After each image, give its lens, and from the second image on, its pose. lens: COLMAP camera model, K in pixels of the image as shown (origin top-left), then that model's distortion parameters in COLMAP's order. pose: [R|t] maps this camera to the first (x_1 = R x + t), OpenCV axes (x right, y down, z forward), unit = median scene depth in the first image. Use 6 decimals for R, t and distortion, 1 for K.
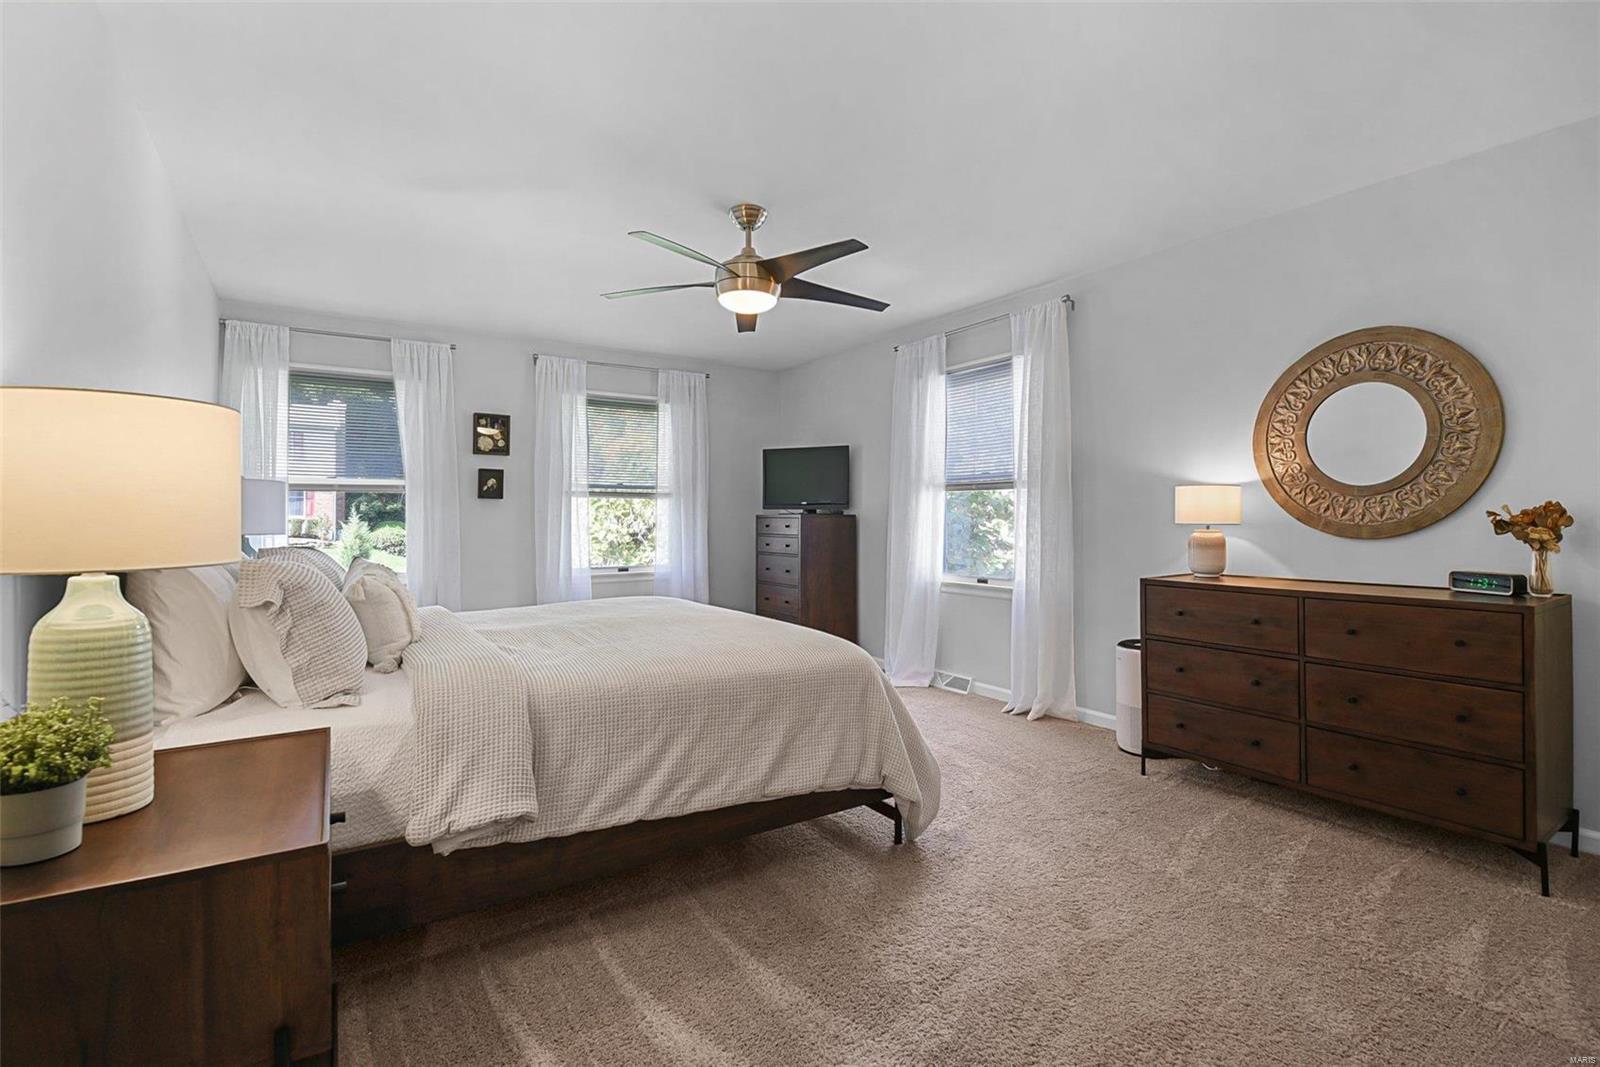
lens RADIAL K [[748.3, 0, 794.5], [0, 748.3, 516.6], [0, 0, 1]] dist [-0.001129, -0.000441]
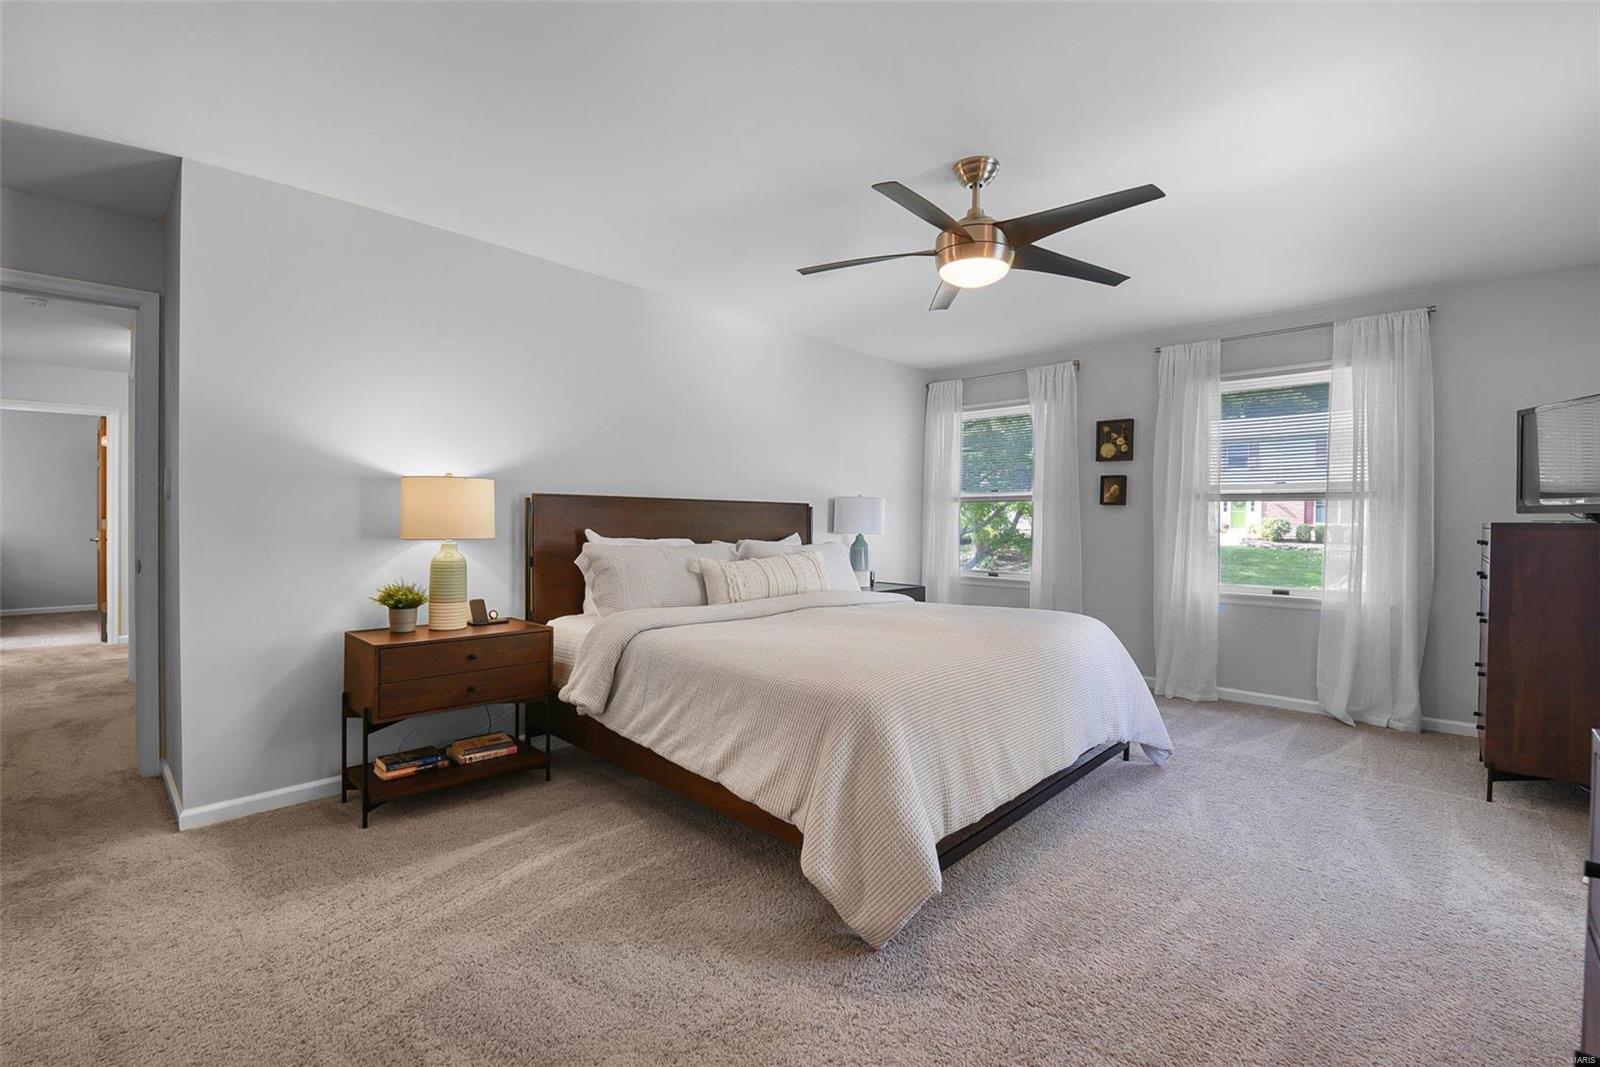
lens RADIAL K [[709.0, 0, 794.0], [0, 709.0, 539.1], [0, 0, 1]] dist [-0.011741, -0.000028]
pose [[0.221750, 0.027398, -0.974718, 0.448413], [-0.007220, 0.999624, 0.026456, -0.000905], [0.975077, 0.001170, 0.221865, 0.407183]]
